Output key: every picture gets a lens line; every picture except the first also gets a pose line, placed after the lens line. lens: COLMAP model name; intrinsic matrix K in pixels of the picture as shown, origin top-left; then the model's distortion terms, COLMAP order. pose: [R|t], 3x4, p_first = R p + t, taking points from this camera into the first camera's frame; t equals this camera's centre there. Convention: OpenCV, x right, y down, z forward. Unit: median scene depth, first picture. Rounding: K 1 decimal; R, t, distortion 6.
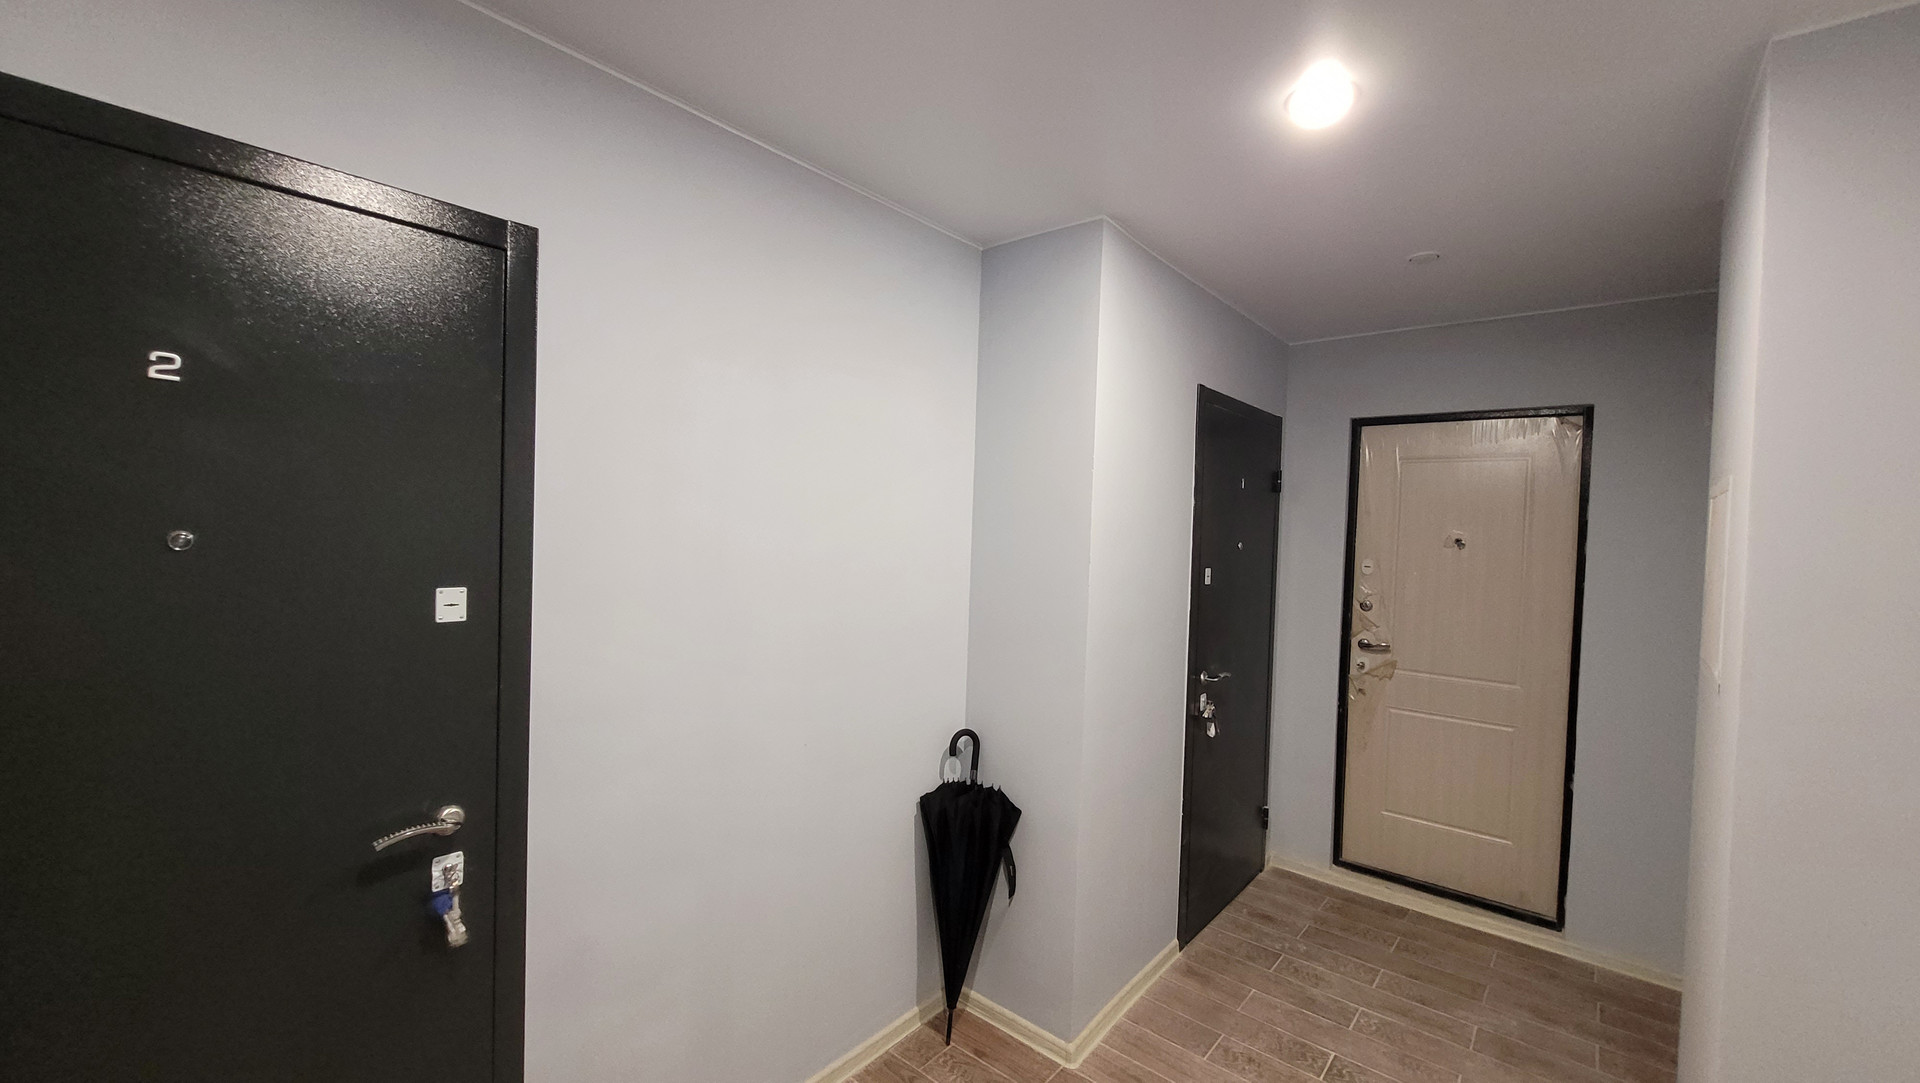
lens RADIAL K [[759.3, 0, 960.0], [0, 759.3, 541.5], [0, 0, 1]] dist [-0.001597, -0.000395]
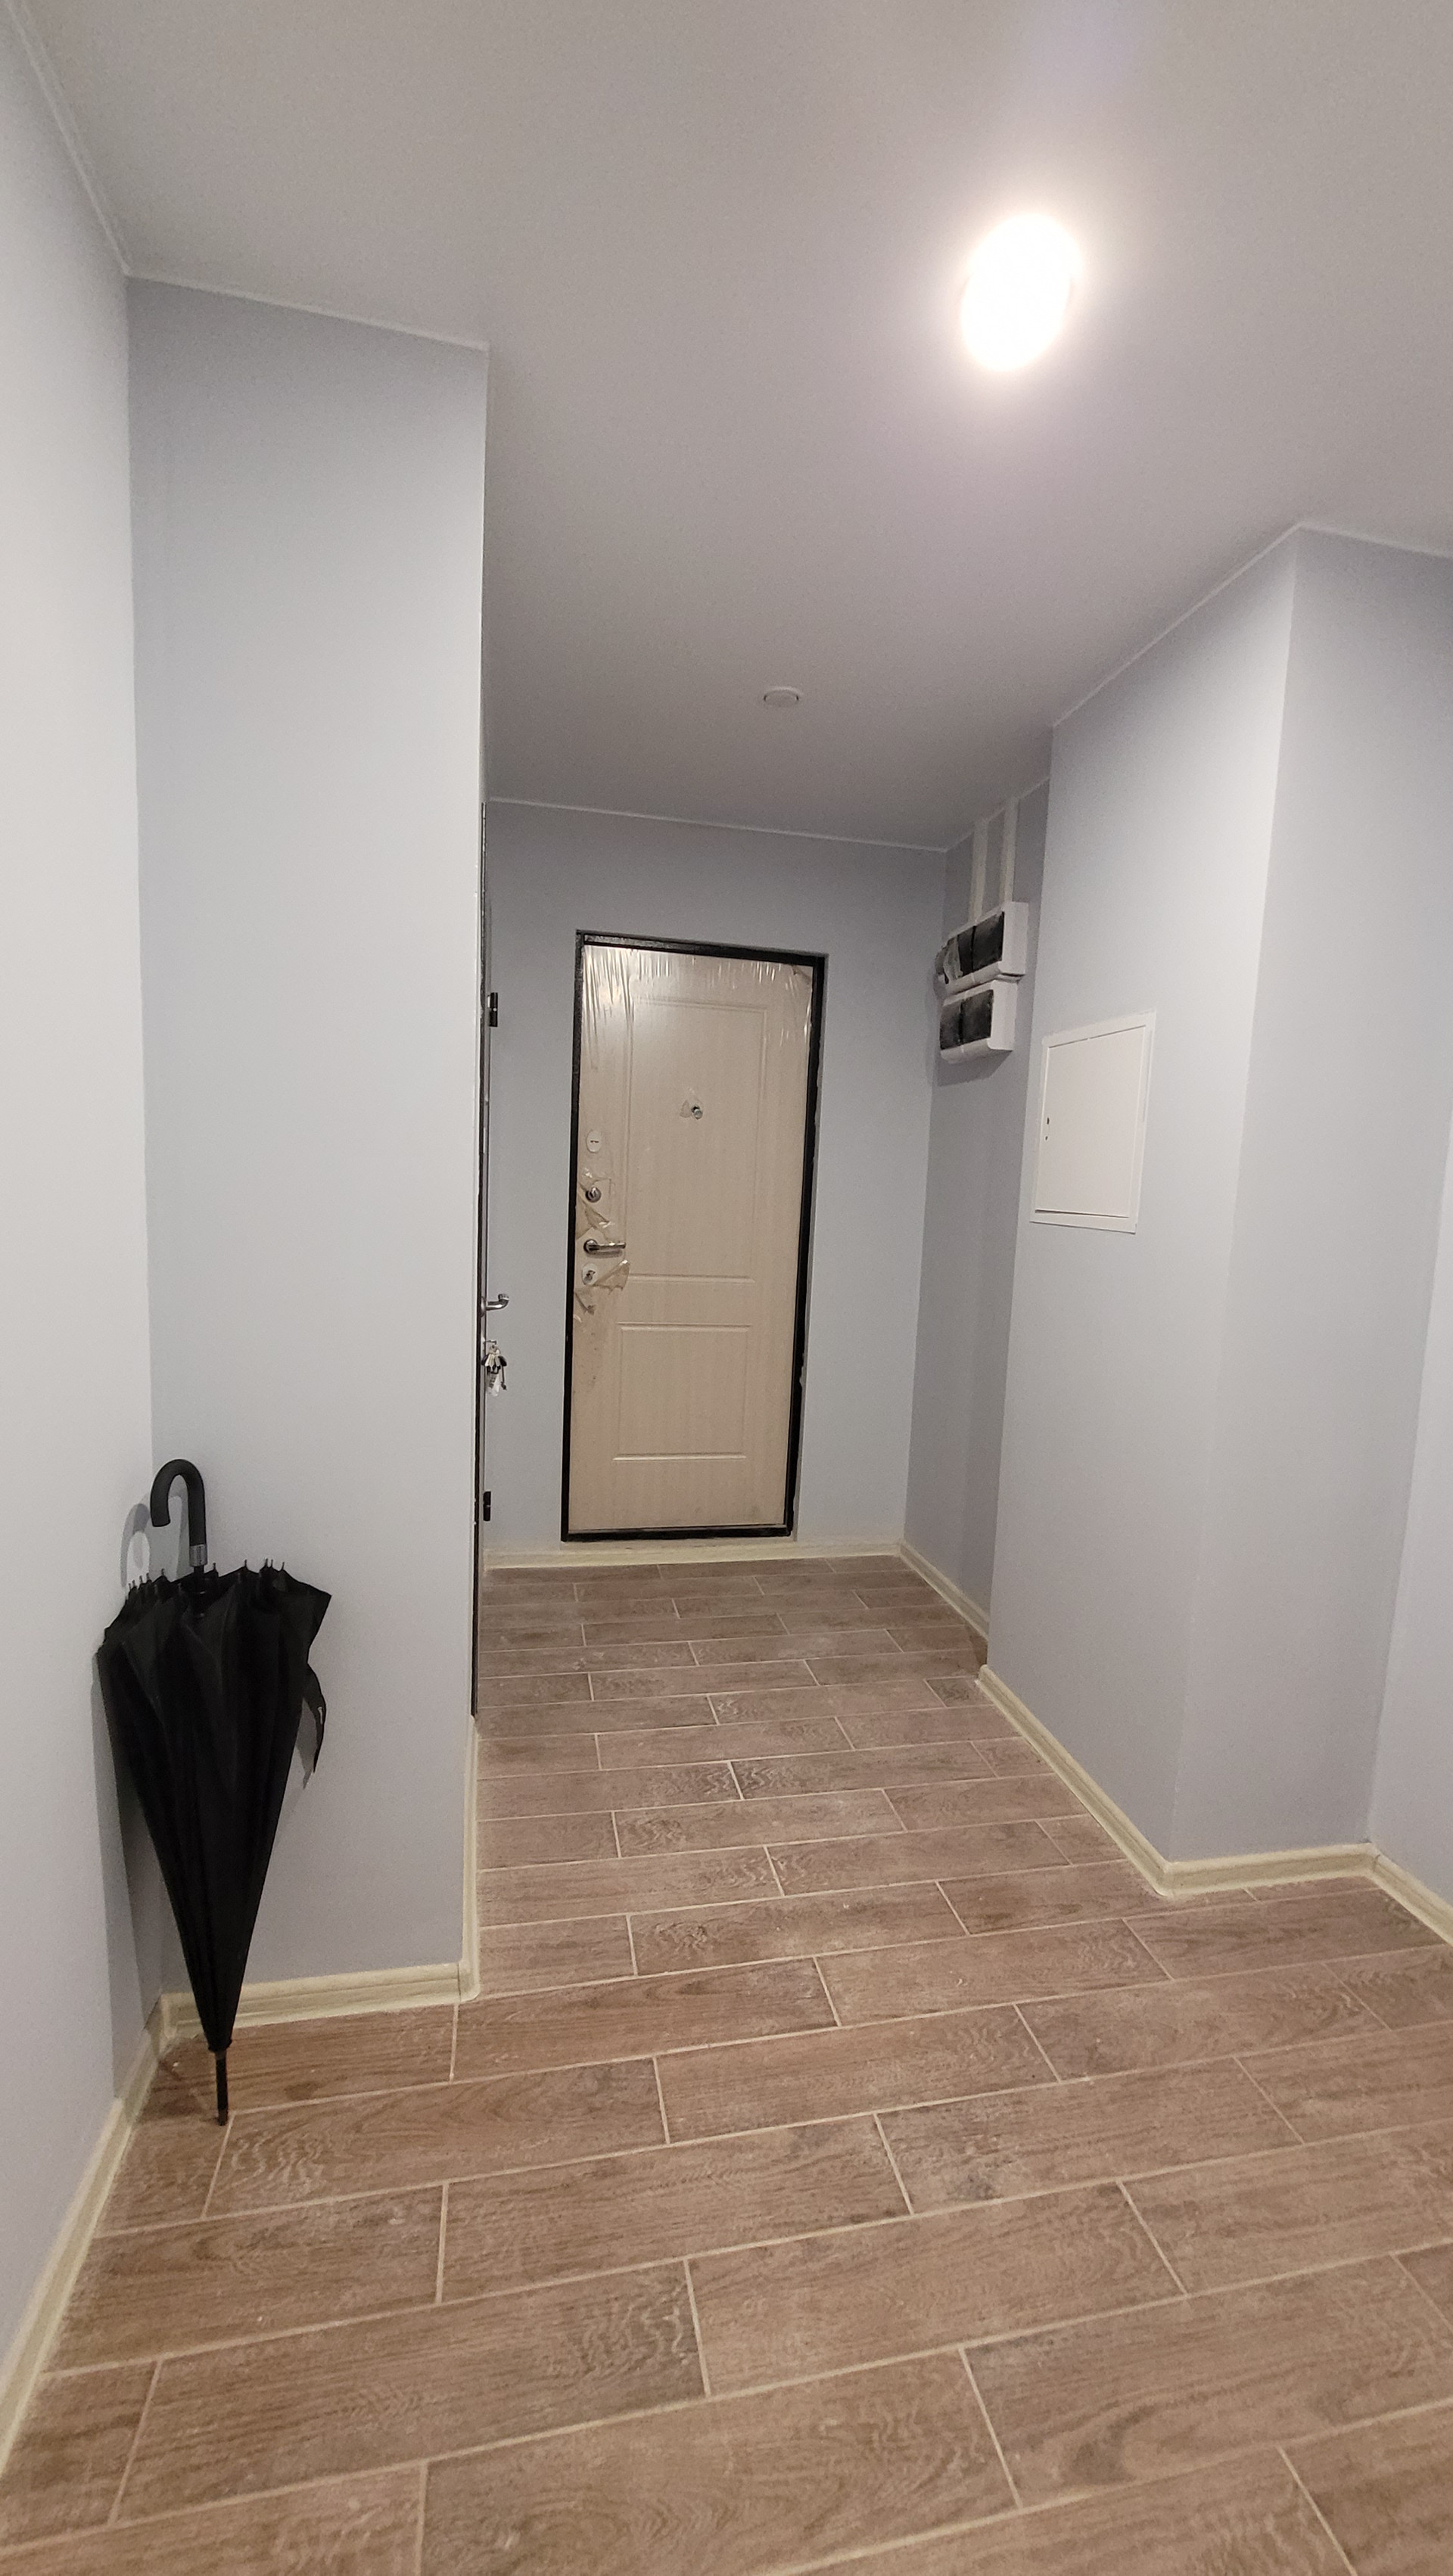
lens RADIAL K [[1018.7, 0, 727.5], [0, 1018.7, 1295.9], [0, 0, 1]] dist [-0.001597, -0.000395]
pose [[0.609663, -0.098008, 0.786578, -0.214616], [-0.008934, 0.991414, 0.130455, 0.061728], [-0.792610, -0.086561, 0.603553, 0.339020]]
